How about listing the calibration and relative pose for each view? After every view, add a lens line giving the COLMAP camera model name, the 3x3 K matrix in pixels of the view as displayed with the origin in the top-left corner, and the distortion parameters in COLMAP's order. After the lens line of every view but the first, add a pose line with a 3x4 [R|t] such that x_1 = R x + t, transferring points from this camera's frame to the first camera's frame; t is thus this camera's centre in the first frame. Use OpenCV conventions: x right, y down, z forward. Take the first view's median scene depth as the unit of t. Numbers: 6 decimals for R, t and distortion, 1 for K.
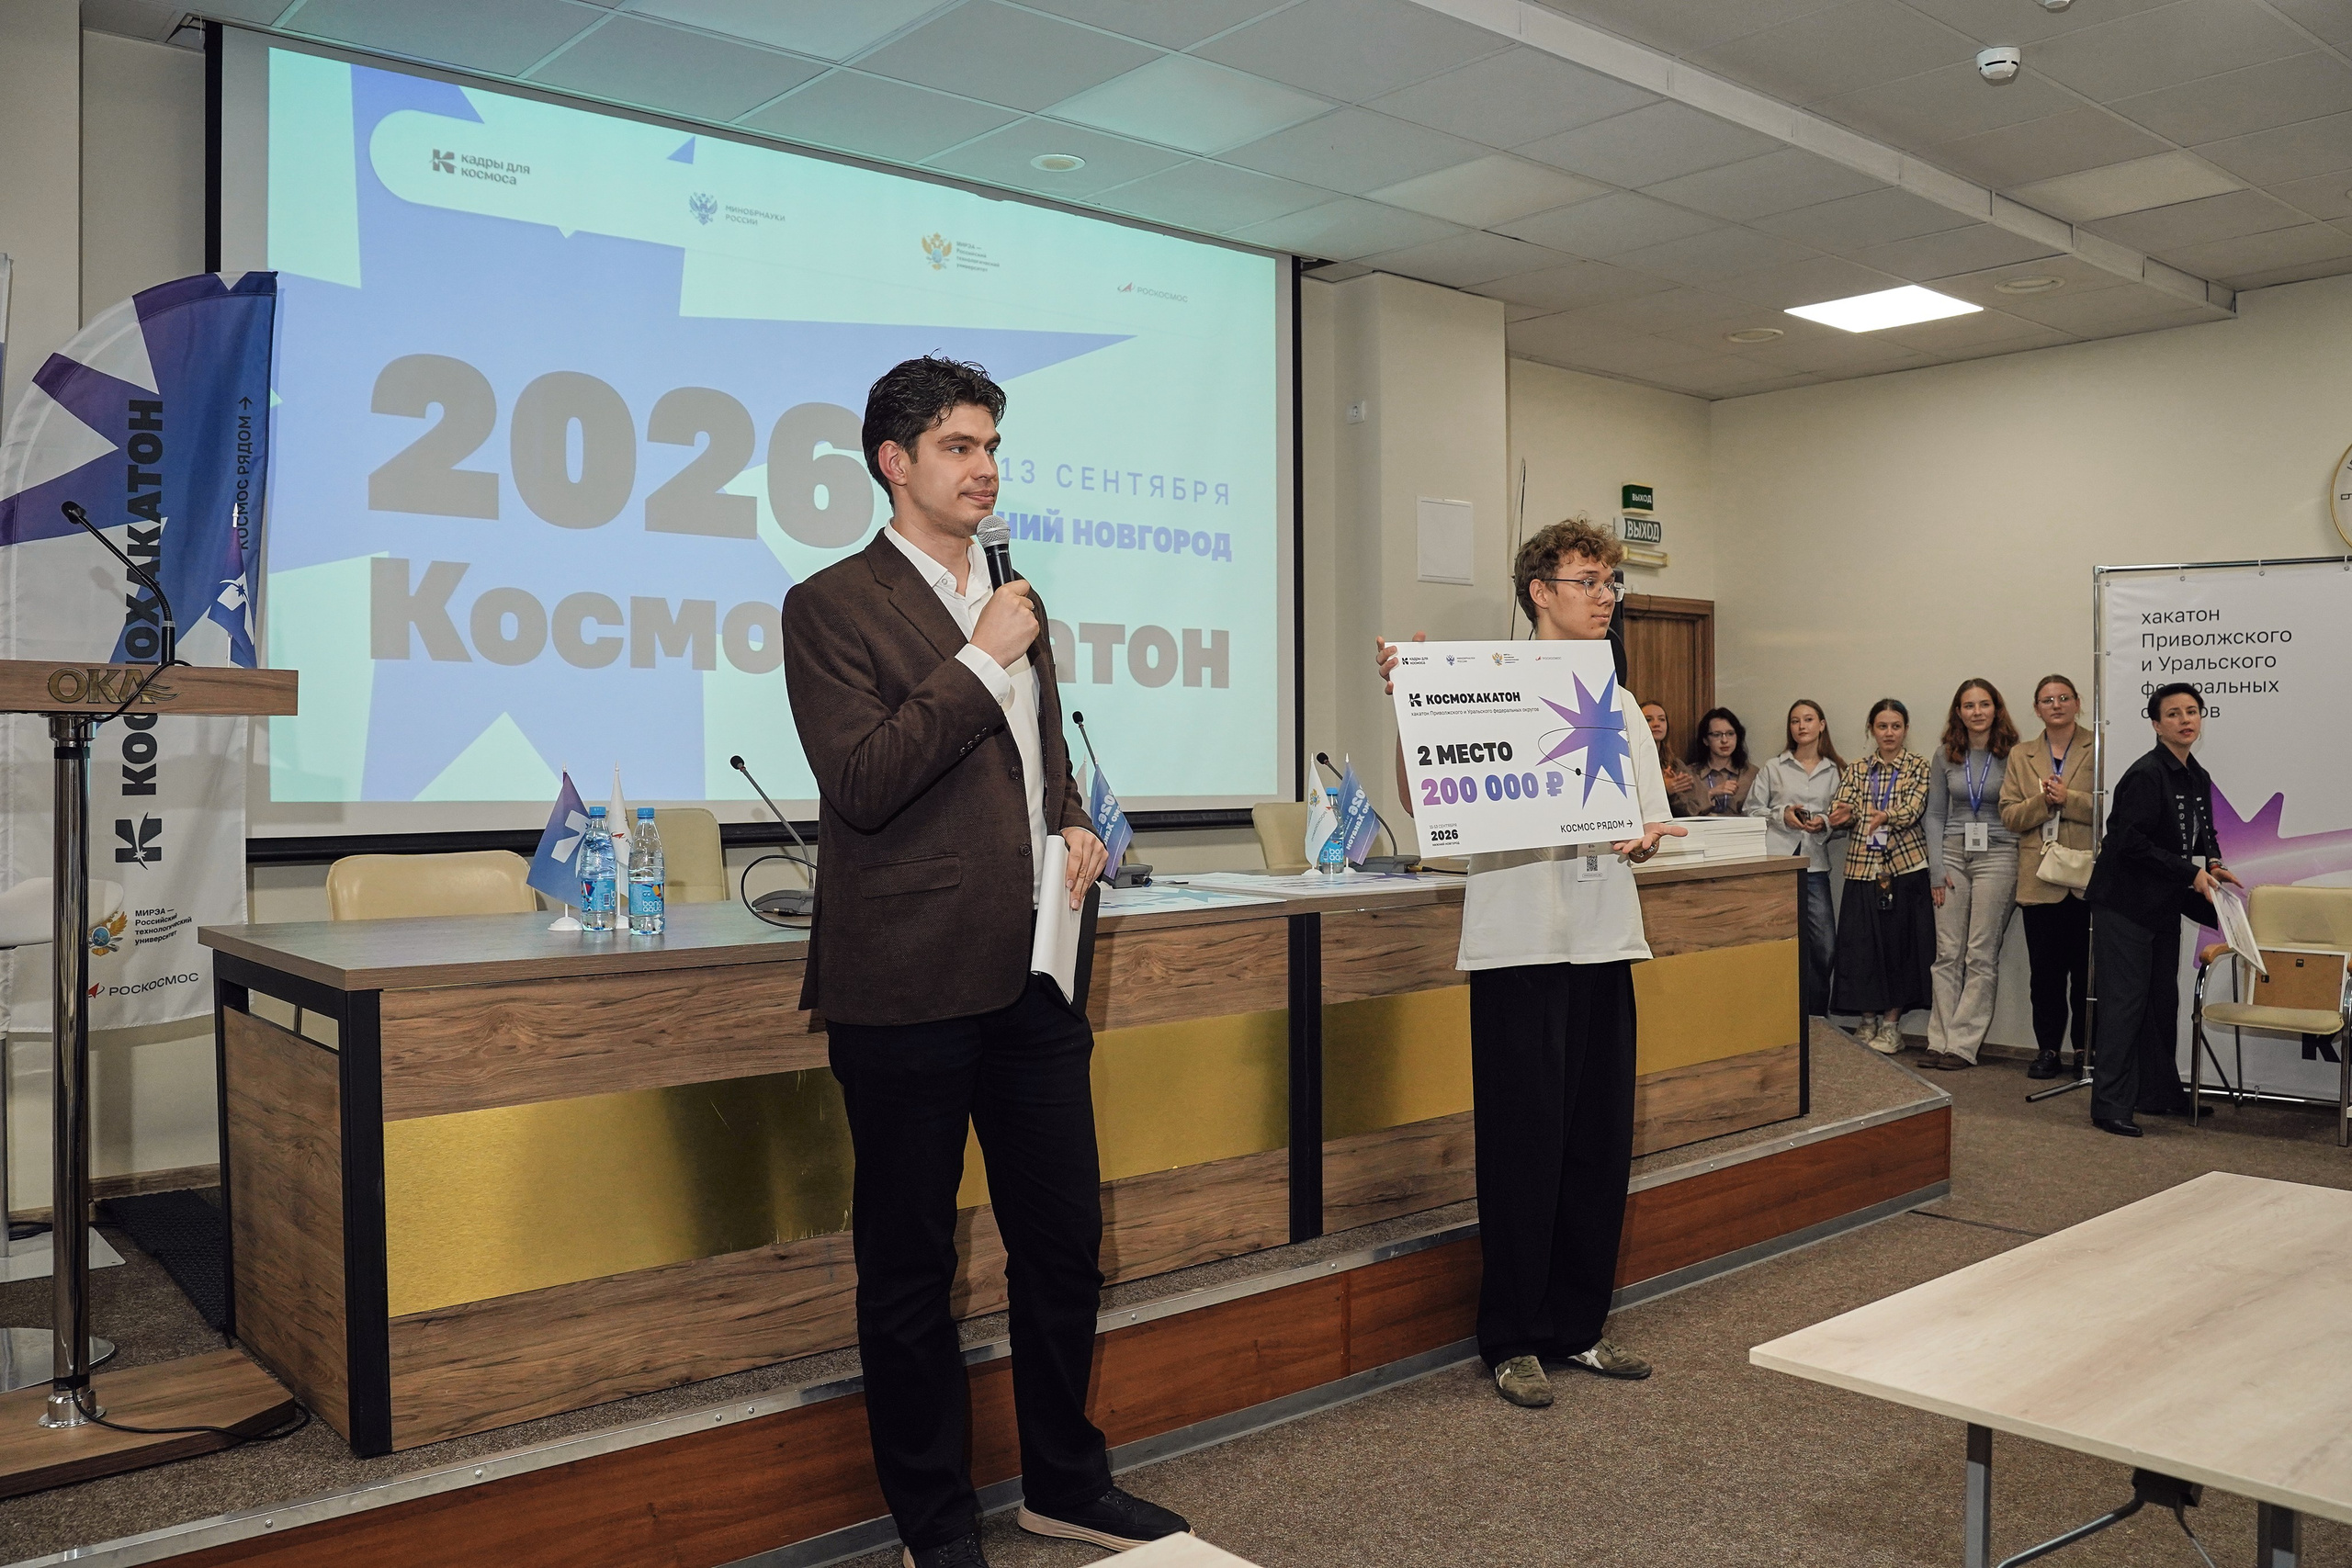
lens RADIAL K [[1898.2, 0, 1169.3], [0, 1898.2, 769.9], [0, 0, 1]] dist [-0.103784, 0.067830]
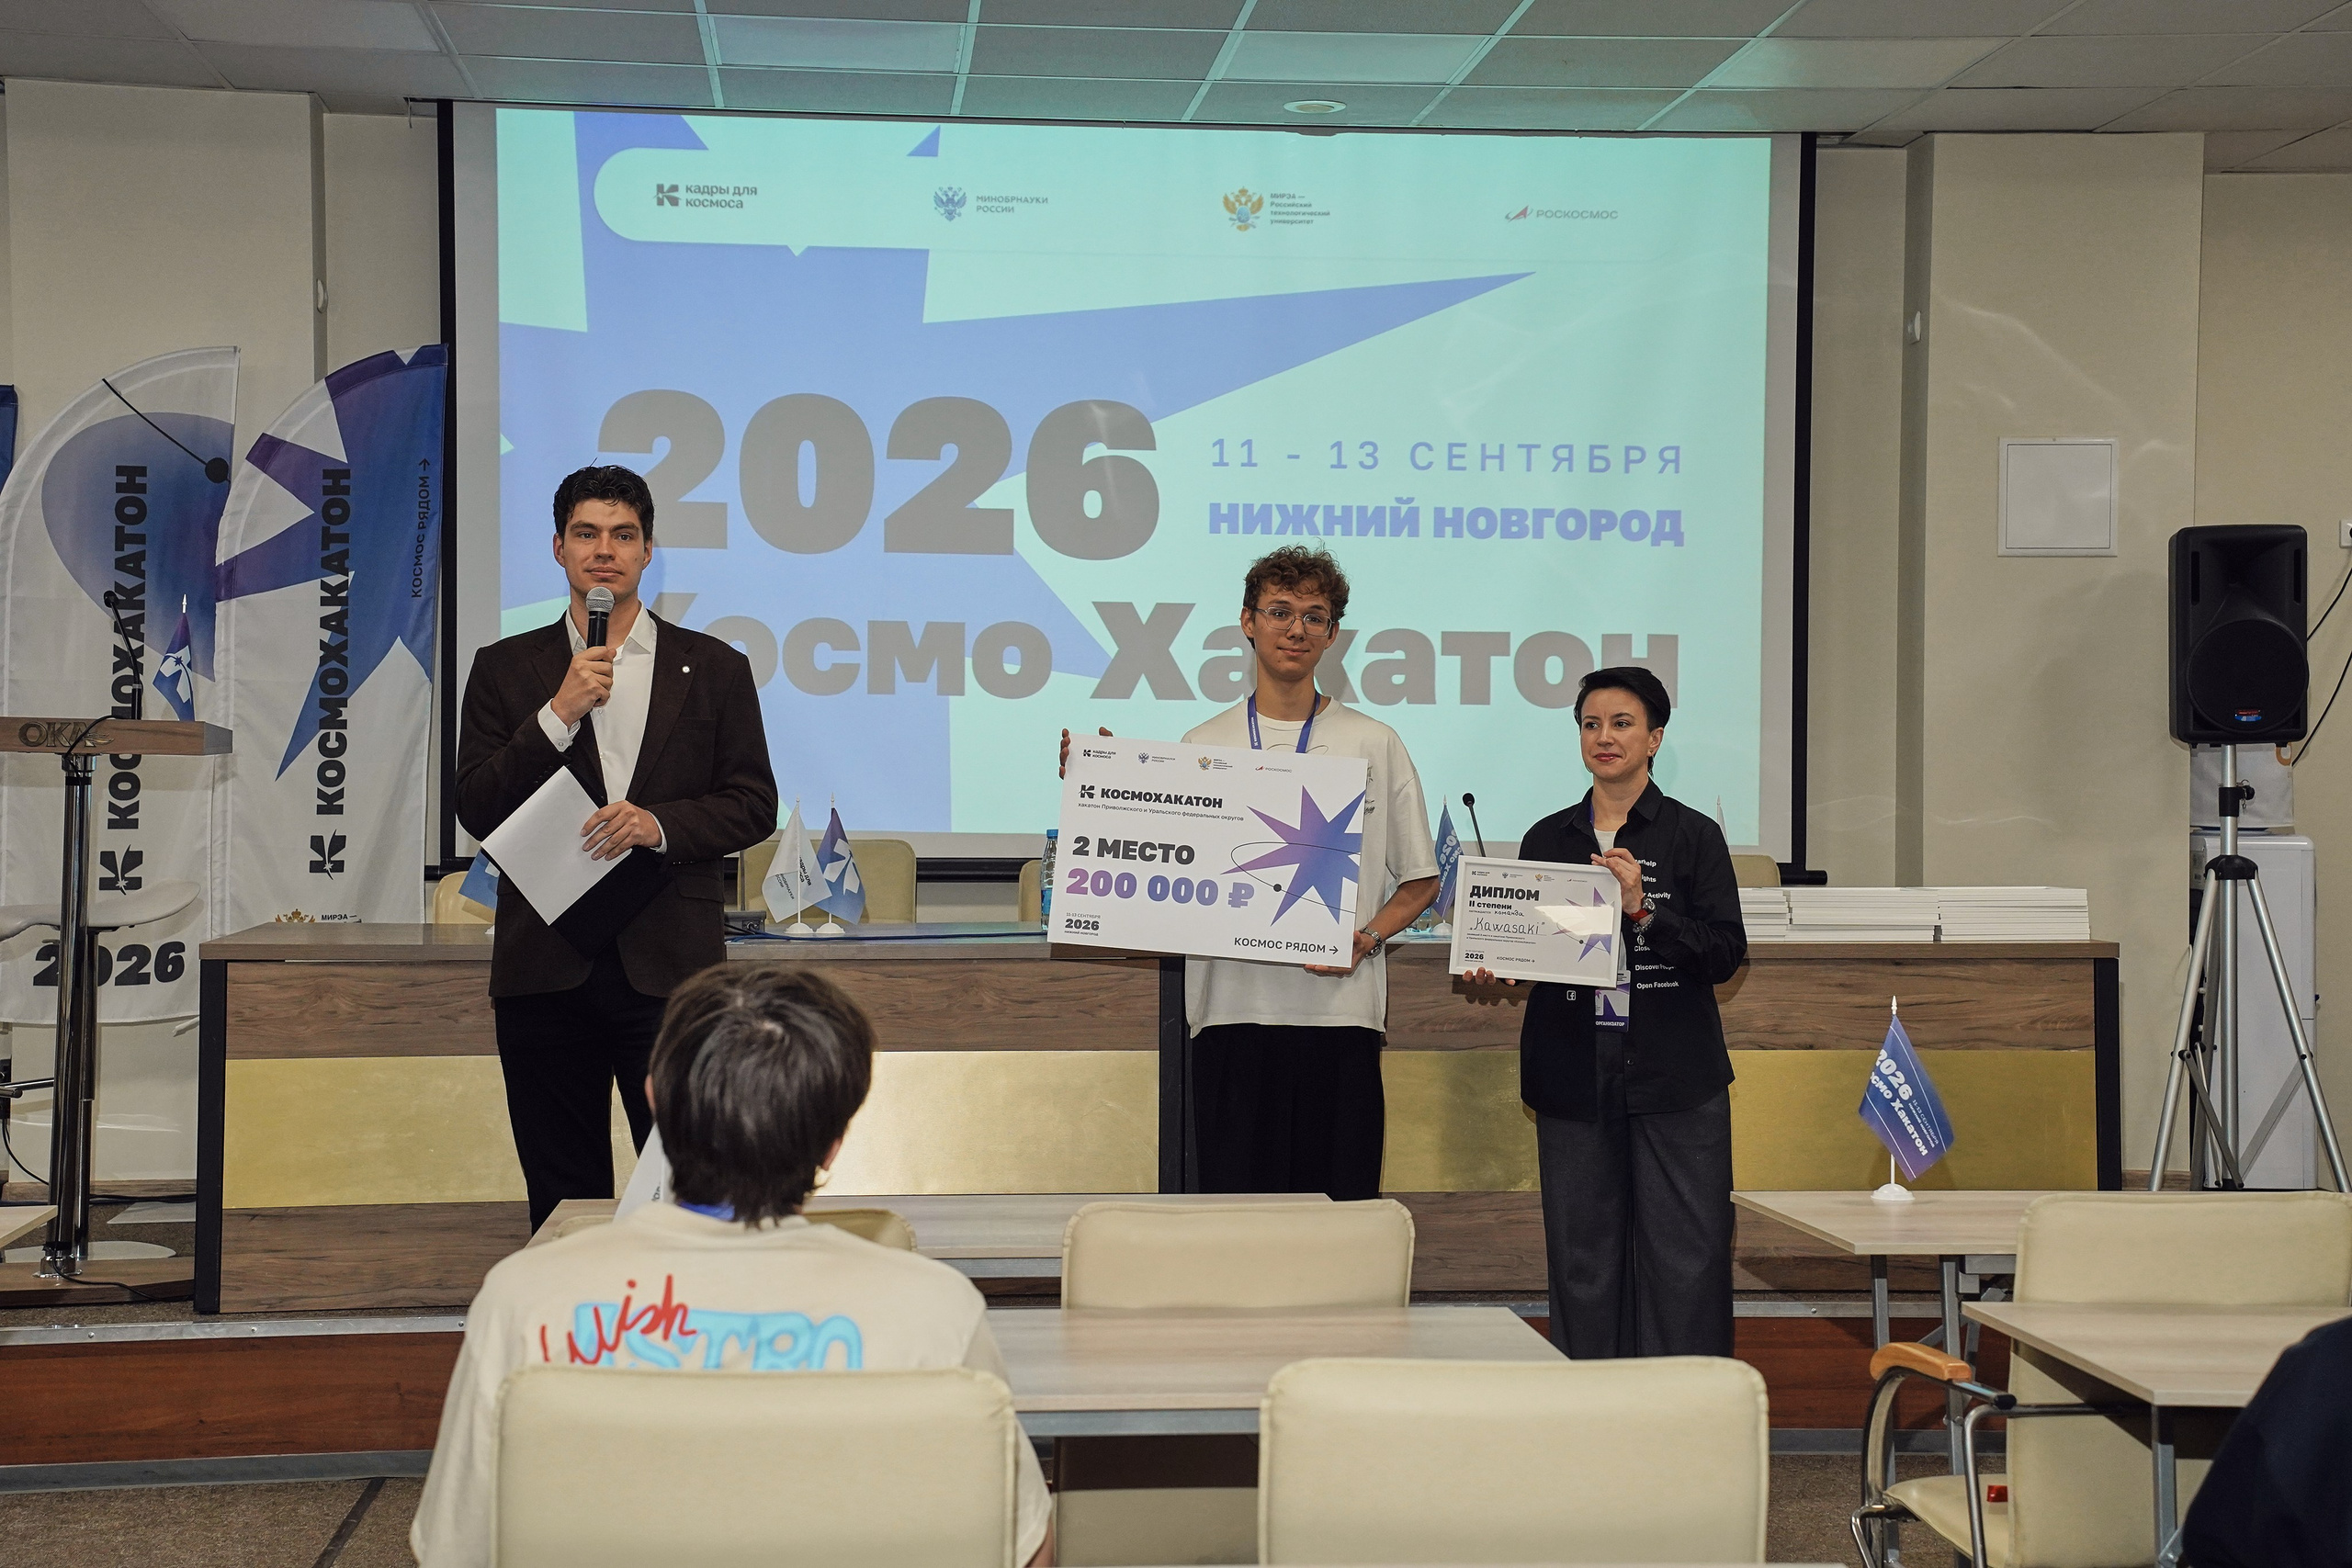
lens RADIAL K [[3518.9, 0, 1168.4], [0, 3518.9, 771.4], [0, 0, 1]] dist [0.247055, 0.478509]
pose [[0.819869, 0.012444, -0.572416, 1.123884], [-0.016413, 0.999864, -0.001773, -0.017453], [0.572316, 0.010849, 0.819962, -0.513008]]
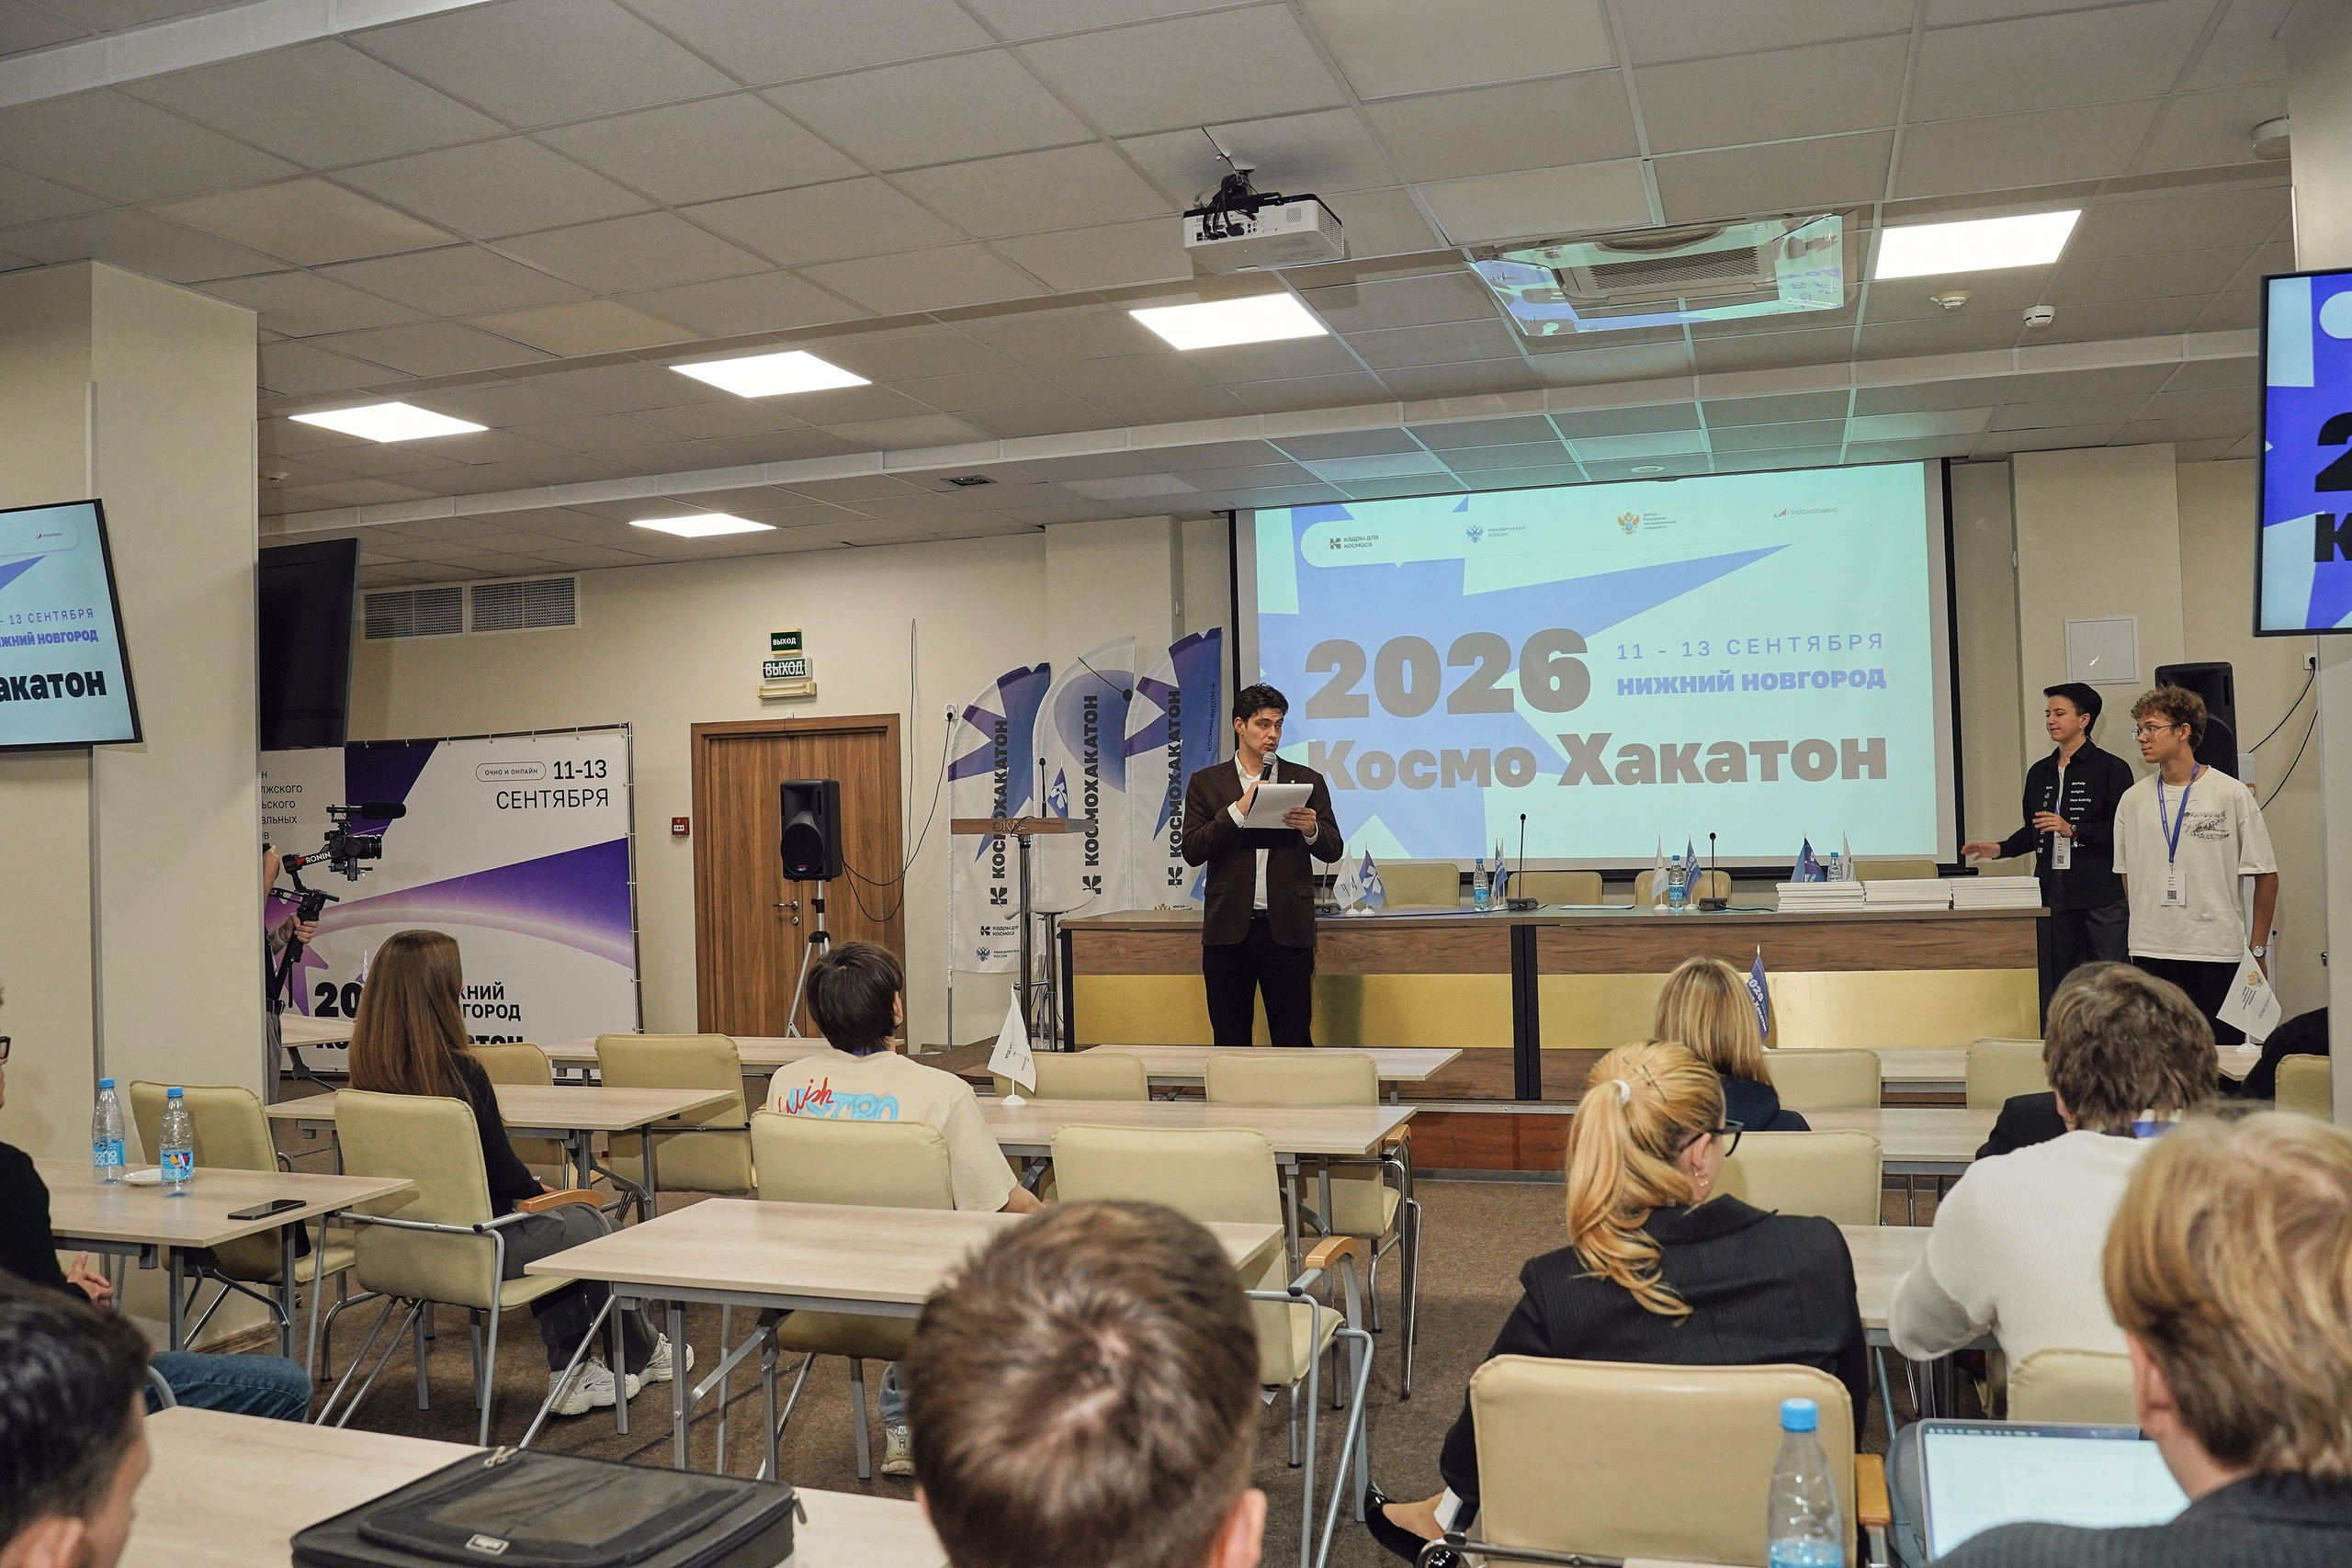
lens RADIAL K [[1898.2, 0, 1169.3], [0, 1898.2, 769.9], [0, 0, 1]] dist [-0.103784, 0.067830]
pose [[0.525323, -0.030073, -0.850371, 1.502620], [0.015004, 0.999547, -0.026080, -0.034520], [0.850771, 0.000941, 0.525537, -0.288273]]
